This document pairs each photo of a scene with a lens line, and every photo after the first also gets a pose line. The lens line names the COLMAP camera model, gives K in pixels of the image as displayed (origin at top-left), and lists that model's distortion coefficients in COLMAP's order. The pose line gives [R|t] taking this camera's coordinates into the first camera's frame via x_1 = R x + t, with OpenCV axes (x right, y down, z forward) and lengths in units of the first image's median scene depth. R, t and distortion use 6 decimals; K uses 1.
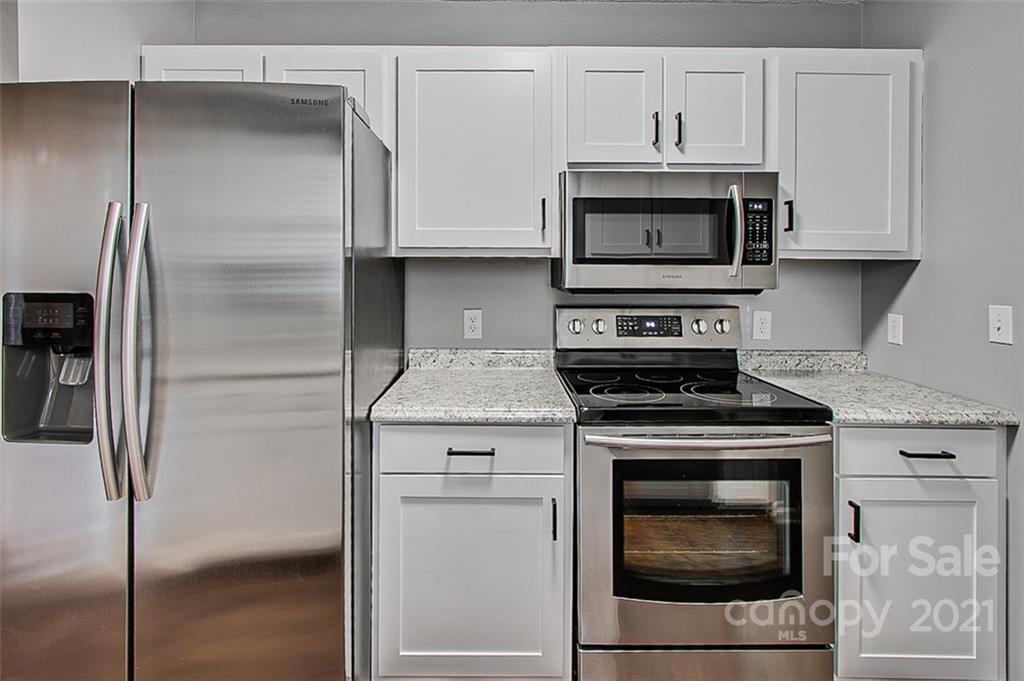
lens RADIAL K [[493.6, 0, 512.0], [0, 493.6, 284.1], [0, 0, 1]] dist [-0.002178, -0.000266]
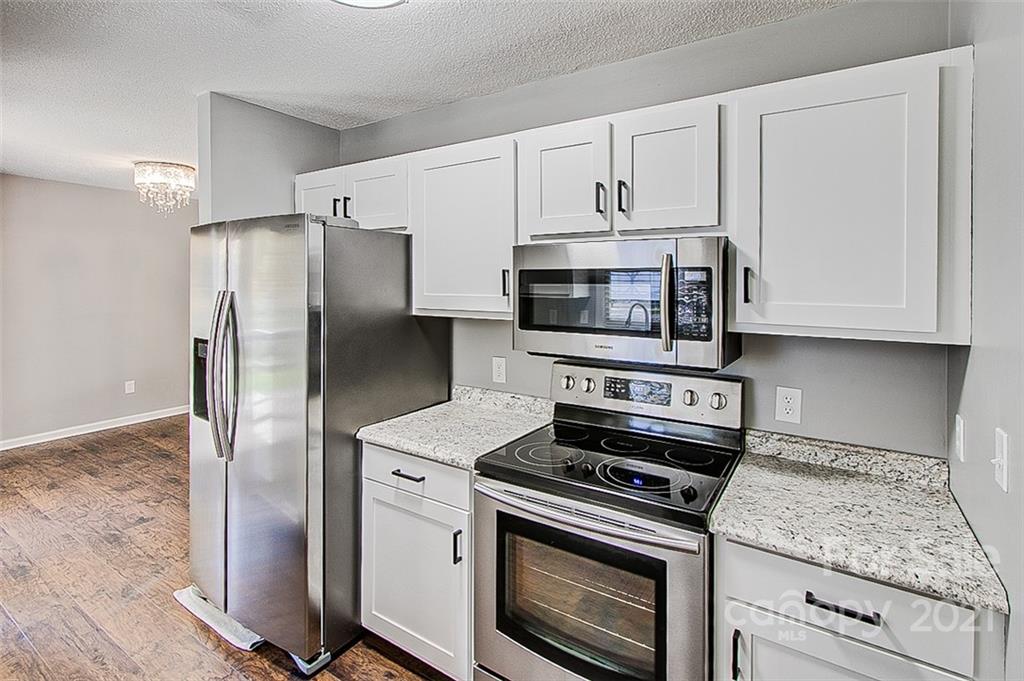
lens RADIAL K [[486.9, 0, 510.6], [0, 486.9, 305.6], [0, 0, 1]] dist [-0.002872, -0.000320]
pose [[0.836826, 0.025724, -0.546864, 0.591856], [-0.020428, 0.999667, 0.015763, -0.092811], [0.547087, -0.002019, 0.837073, 0.060361]]
